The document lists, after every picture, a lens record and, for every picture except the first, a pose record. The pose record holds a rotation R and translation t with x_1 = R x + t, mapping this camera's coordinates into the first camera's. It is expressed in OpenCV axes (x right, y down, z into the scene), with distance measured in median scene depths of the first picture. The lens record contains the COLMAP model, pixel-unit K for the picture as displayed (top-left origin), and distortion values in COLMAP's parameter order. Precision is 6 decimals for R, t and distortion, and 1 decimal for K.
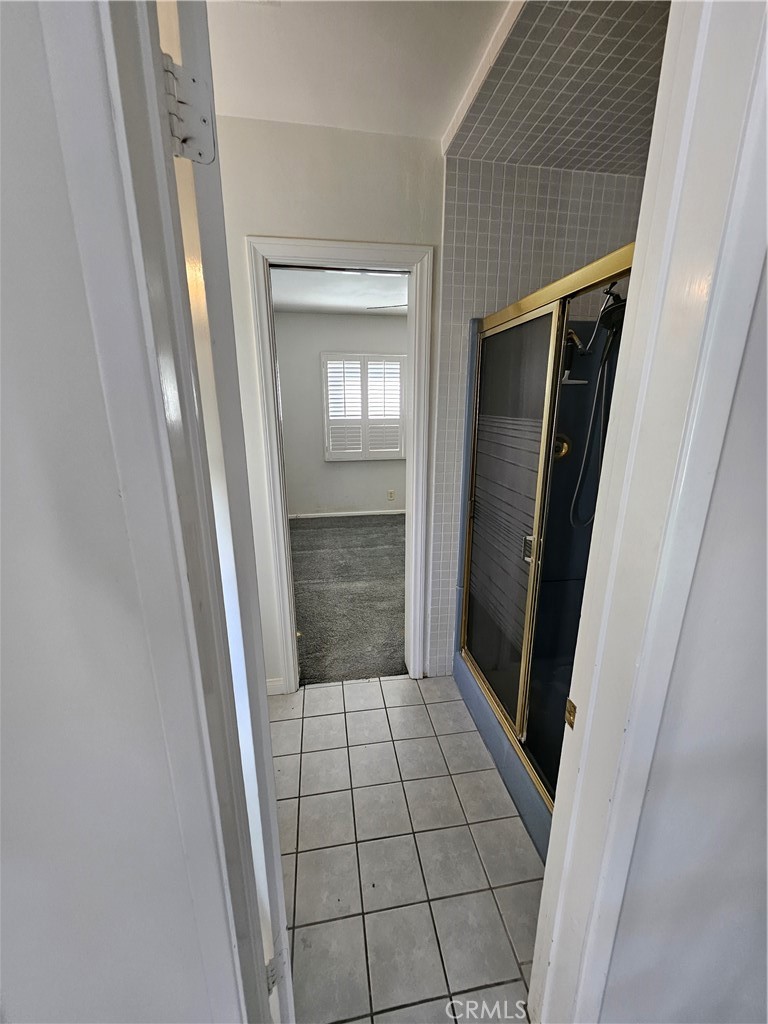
lens RADIAL K [[400.6, 0, 383.2], [0, 400.6, 510.9], [0, 0, 1]] dist [0.004020, -0.001497]
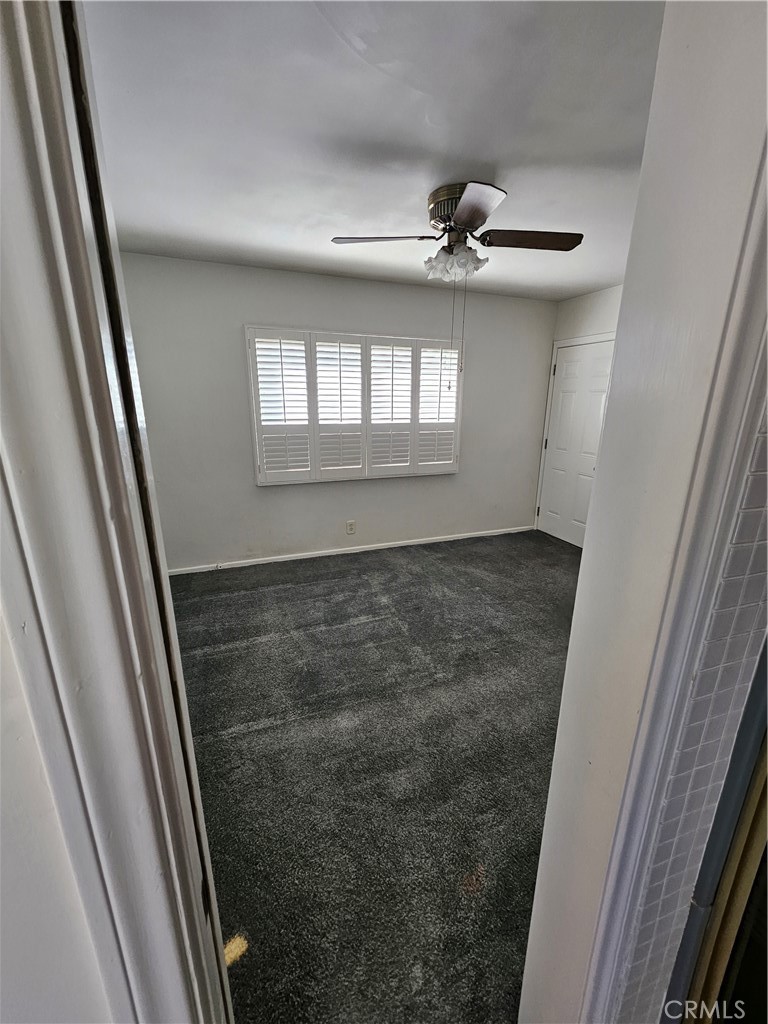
lens RADIAL K [[400.6, 0, 386.0], [0, 400.6, 512.2], [0, 0, 1]] dist [0.004020, -0.001497]
pose [[0.979894, -0.042949, 0.194842, -0.067577], [0.041162, 0.999065, 0.013211, -0.083041], [-0.195227, -0.004925, 0.980746, 0.297438]]
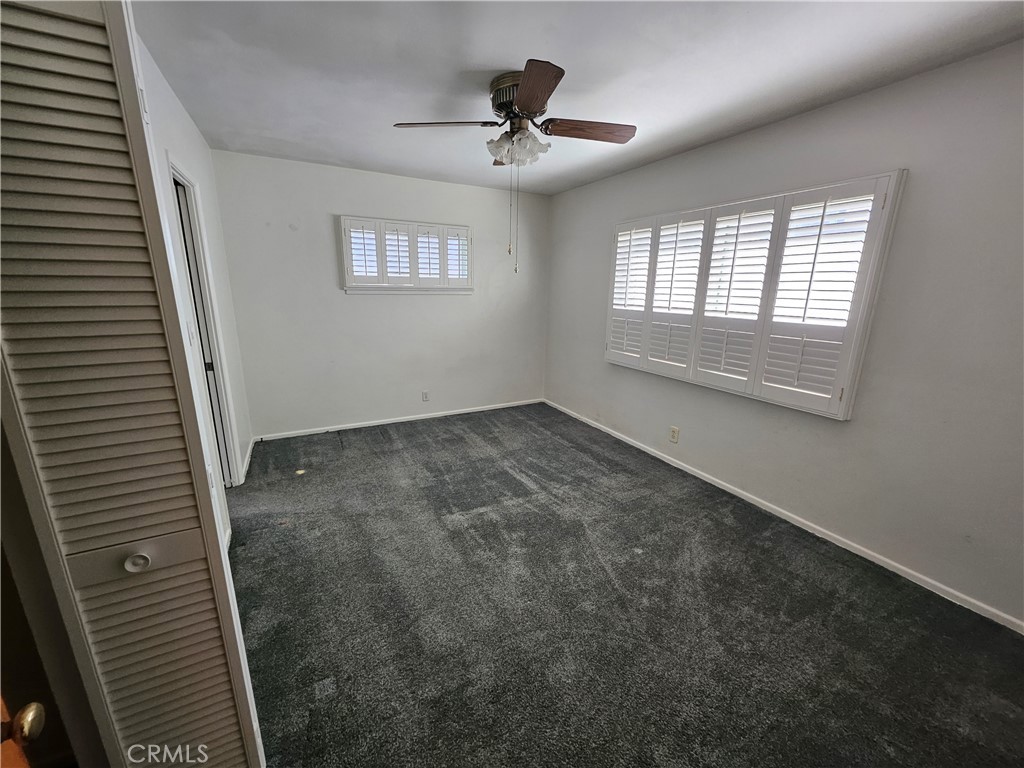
lens RADIAL K [[400.6, 0, 509.8], [0, 400.6, 383.9], [0, 0, 1]] dist [0.004020, -0.001497]
pose [[0.318467, 0.234014, -0.918595, 0.555401], [-0.264416, 0.952516, 0.150985, -0.158600], [0.910309, 0.194807, 0.365222, 0.582367]]
